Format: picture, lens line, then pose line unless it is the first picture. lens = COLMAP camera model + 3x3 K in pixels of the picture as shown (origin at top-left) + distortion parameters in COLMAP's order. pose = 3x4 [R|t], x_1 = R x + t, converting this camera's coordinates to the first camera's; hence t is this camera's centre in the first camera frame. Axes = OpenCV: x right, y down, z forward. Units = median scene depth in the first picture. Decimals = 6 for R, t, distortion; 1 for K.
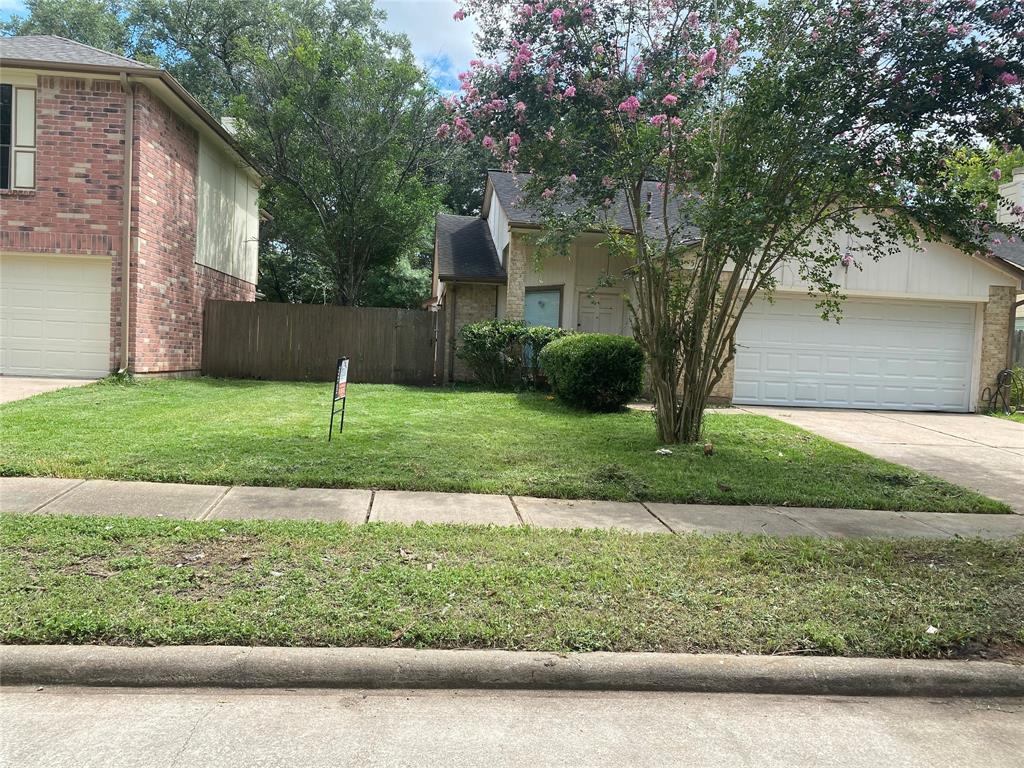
lens RADIAL K [[775.7, 0, 512.0], [0, 775.7, 384.0], [0, 0, 1]] dist [0.056455, -0.001195]
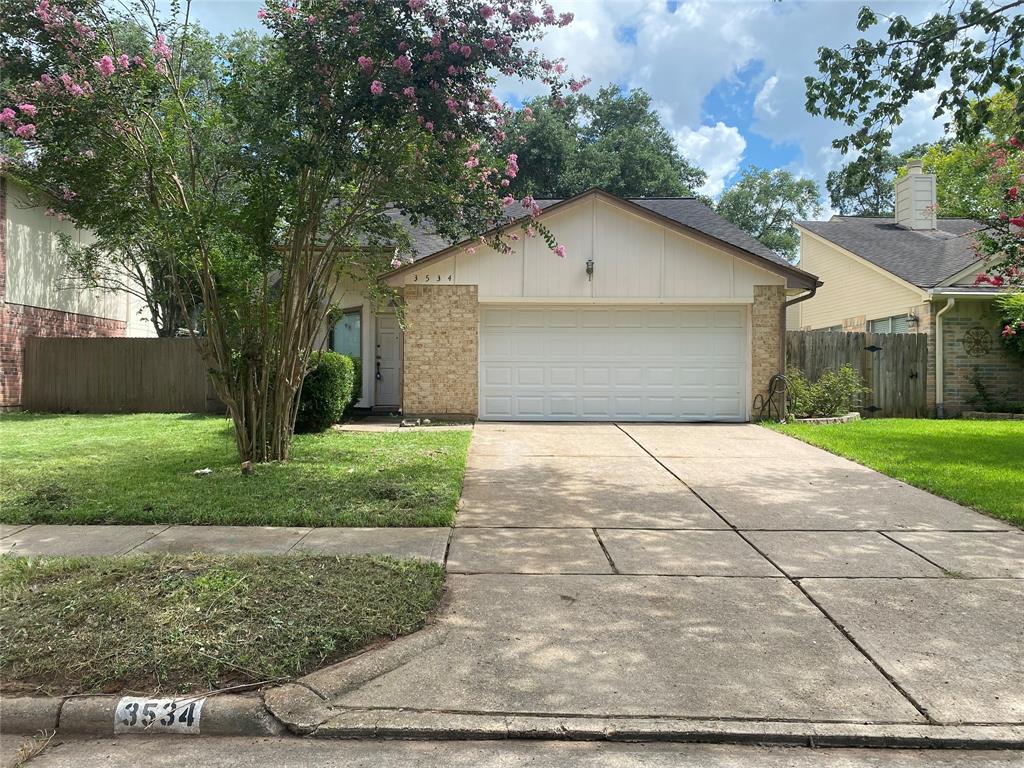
lens RADIAL K [[775.7, 0, 512.0], [0, 775.7, 384.0], [0, 0, 1]] dist [0.056455, -0.001195]
pose [[0.991663, -0.038686, -0.122910, 0.424881], [0.034189, 0.998674, -0.038483, 0.017537], [0.124236, 0.033960, 0.991671, 0.053272]]
